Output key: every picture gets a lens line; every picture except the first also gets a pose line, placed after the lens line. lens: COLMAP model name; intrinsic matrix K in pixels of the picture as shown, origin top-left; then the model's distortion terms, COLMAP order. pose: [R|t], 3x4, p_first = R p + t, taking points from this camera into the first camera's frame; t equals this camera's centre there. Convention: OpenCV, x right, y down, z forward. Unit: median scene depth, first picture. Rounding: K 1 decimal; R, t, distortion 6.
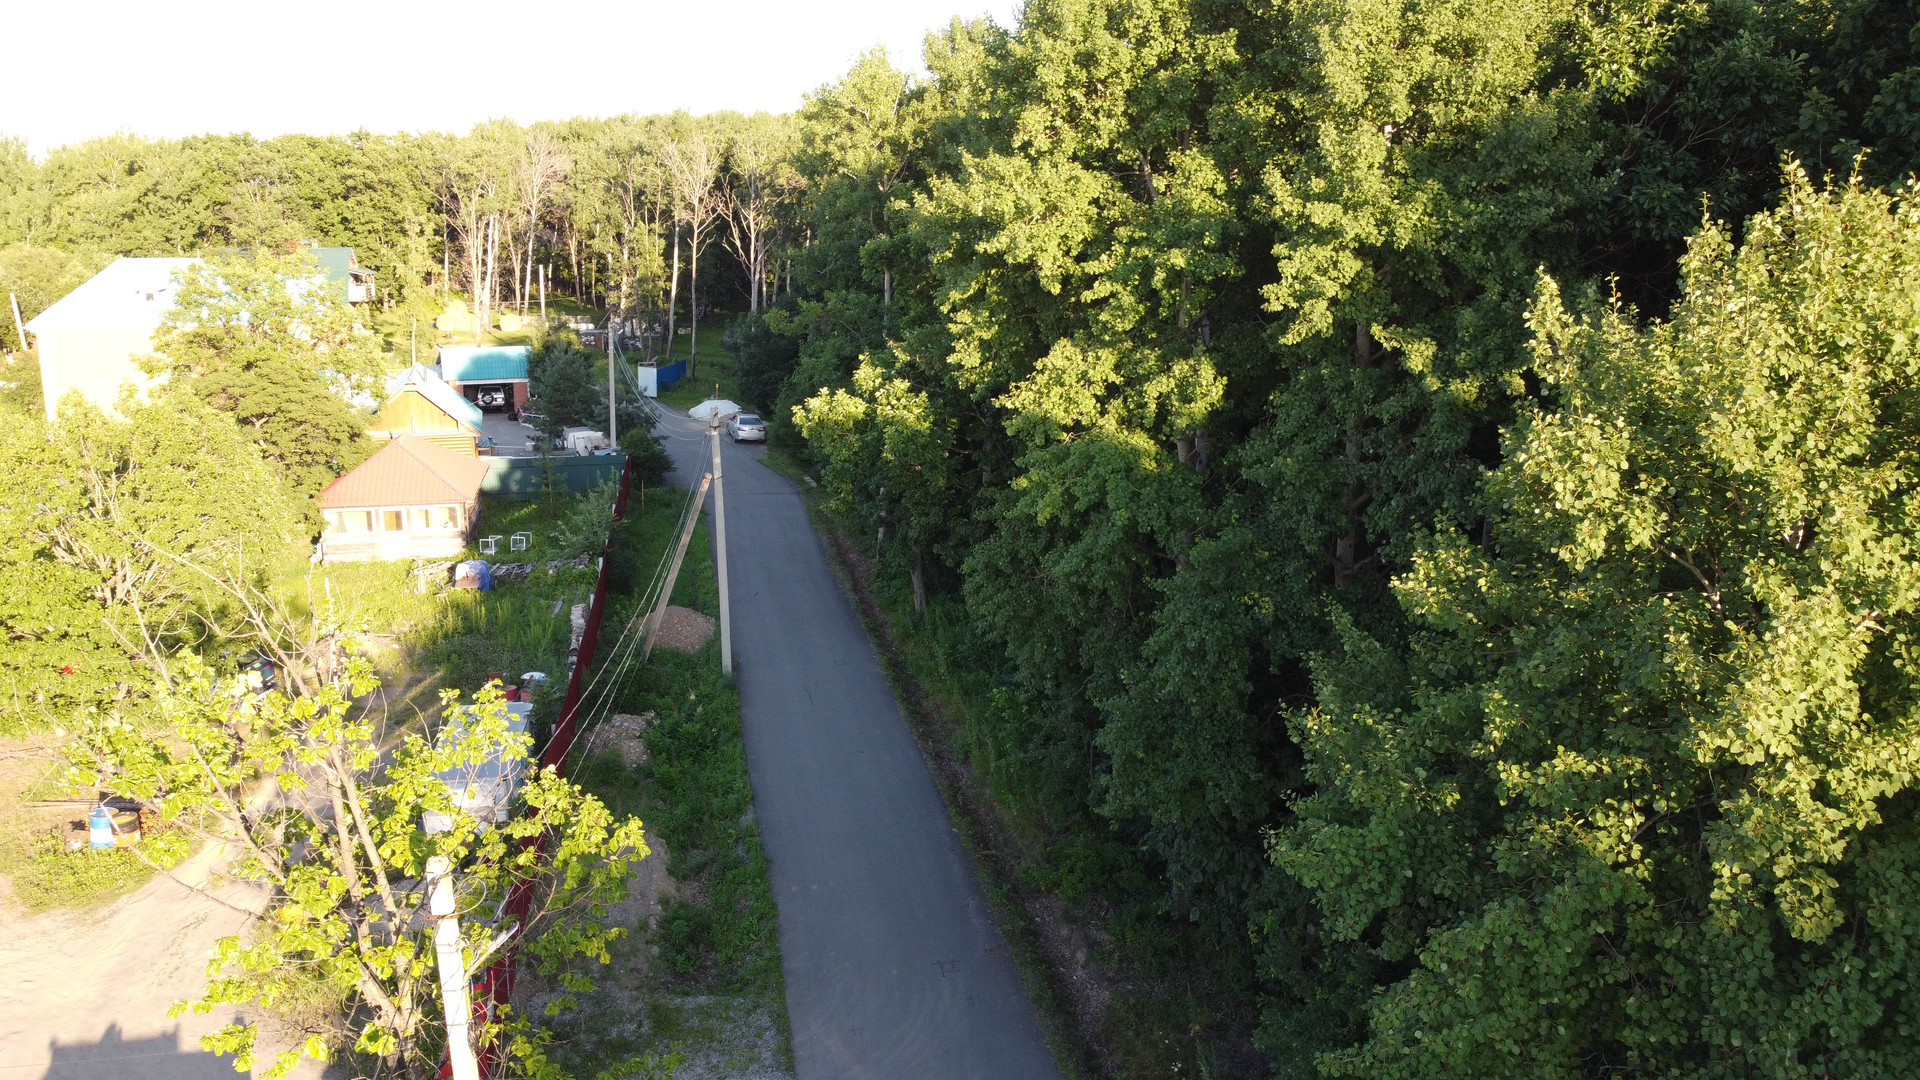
lens RADIAL K [[1446.3, 0, 947.6], [0, 1446.3, 525.6], [0, 0, 1]] dist [-0.002645, -0.002583]
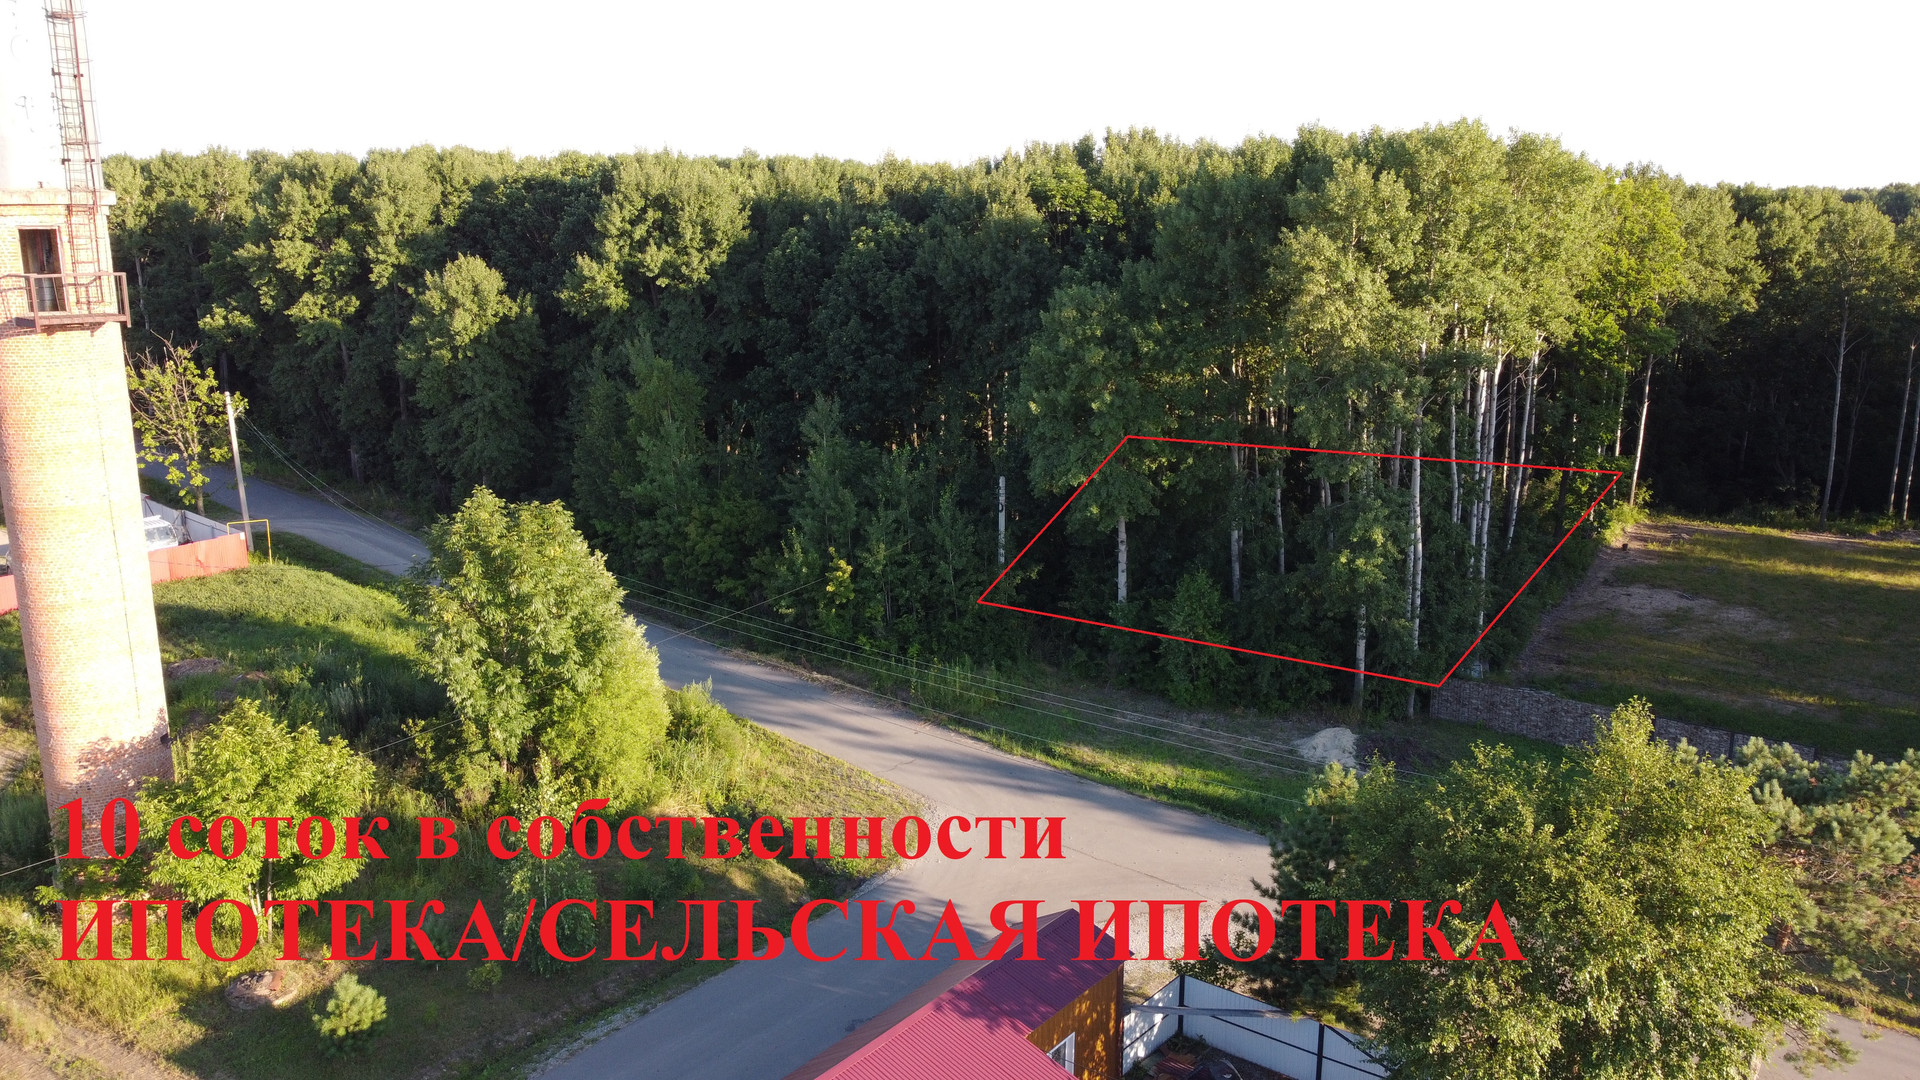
lens RADIAL K [[1446.3, 0, 959.3], [0, 1446.3, 531.1], [0, 0, 1]] dist [-0.002645, -0.002583]
pose [[0.790913, -0.132797, 0.597346, -0.904310], [0.129302, 0.990395, 0.048974, 0.513450], [-0.598112, 0.038504, 0.800487, -2.931044]]
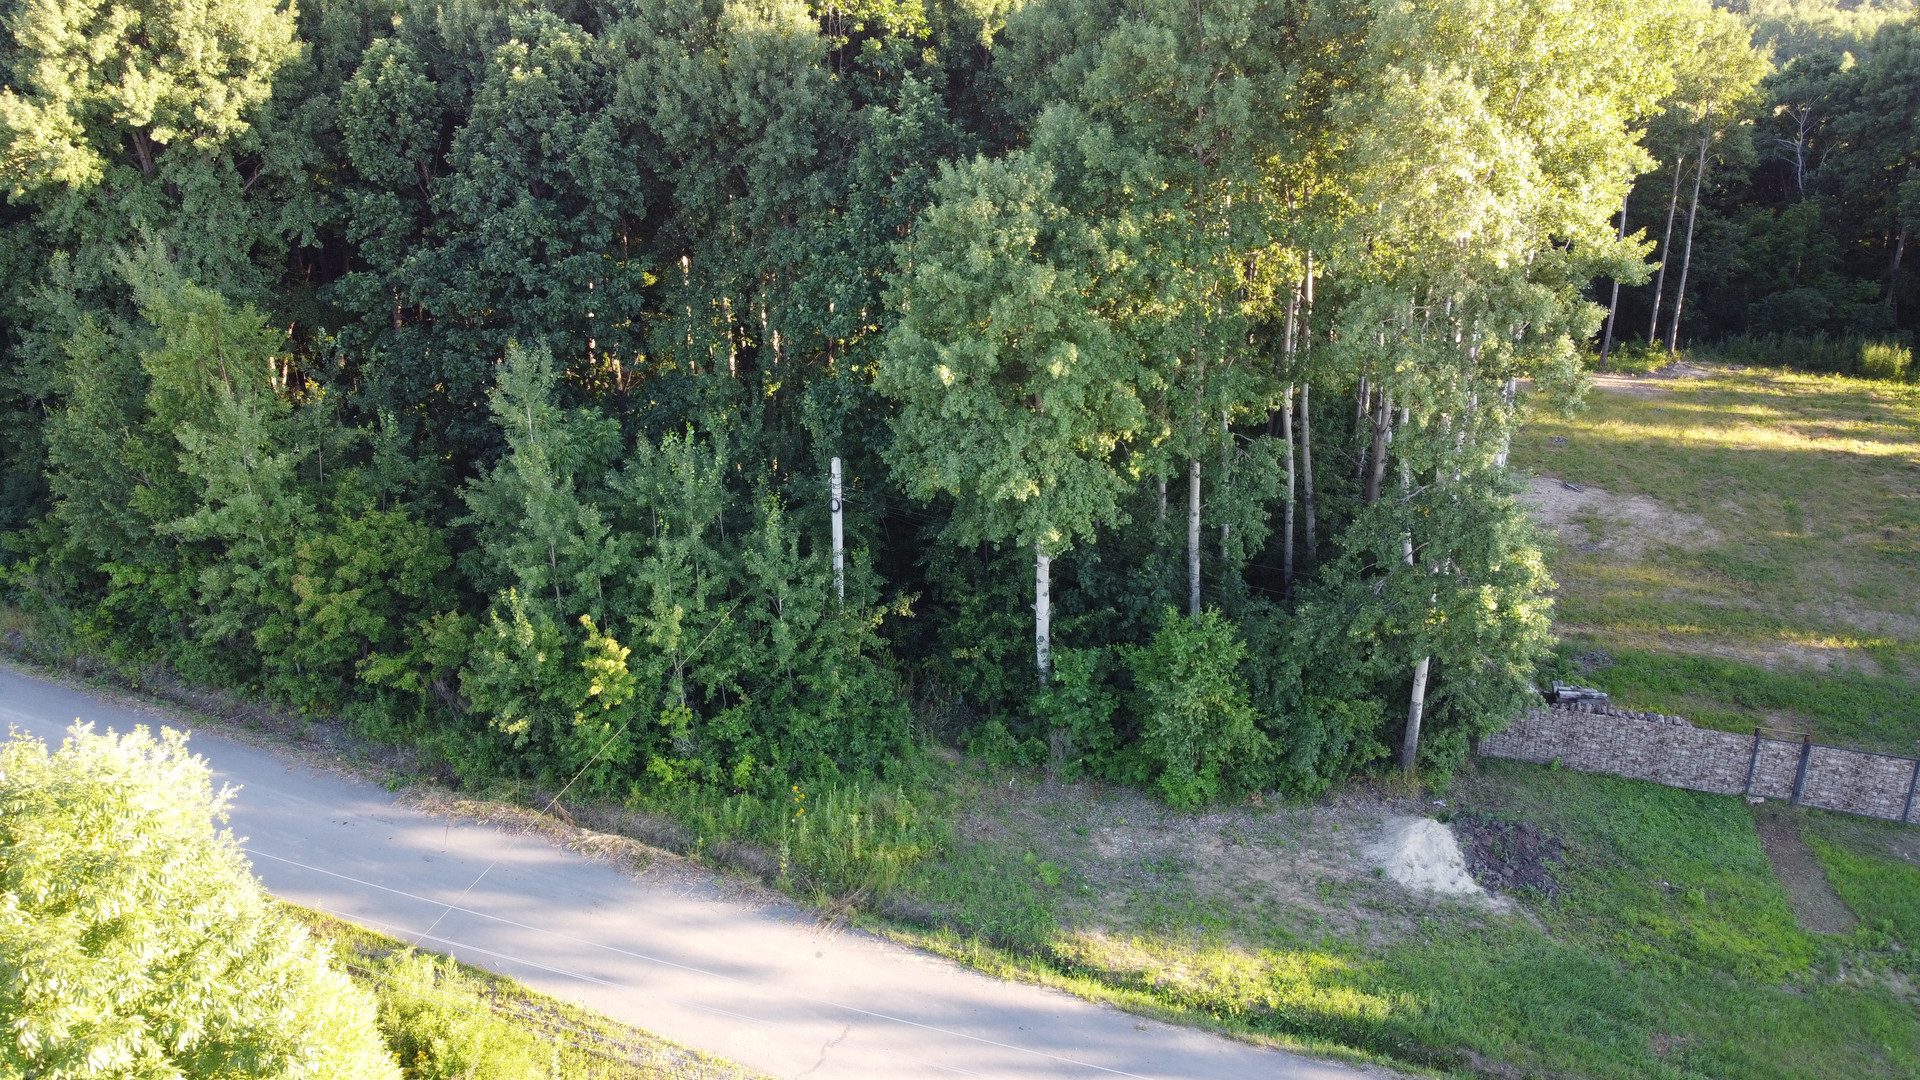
lens RADIAL K [[1446.3, 0, 960.4], [0, 1446.3, 533.1], [0, 0, 1]] dist [-0.002645, -0.002583]
pose [[0.545915, -0.294887, 0.784231, -0.491115], [0.170929, 0.955528, 0.240313, 0.247928], [-0.820220, 0.002857, 0.572041, -1.895690]]
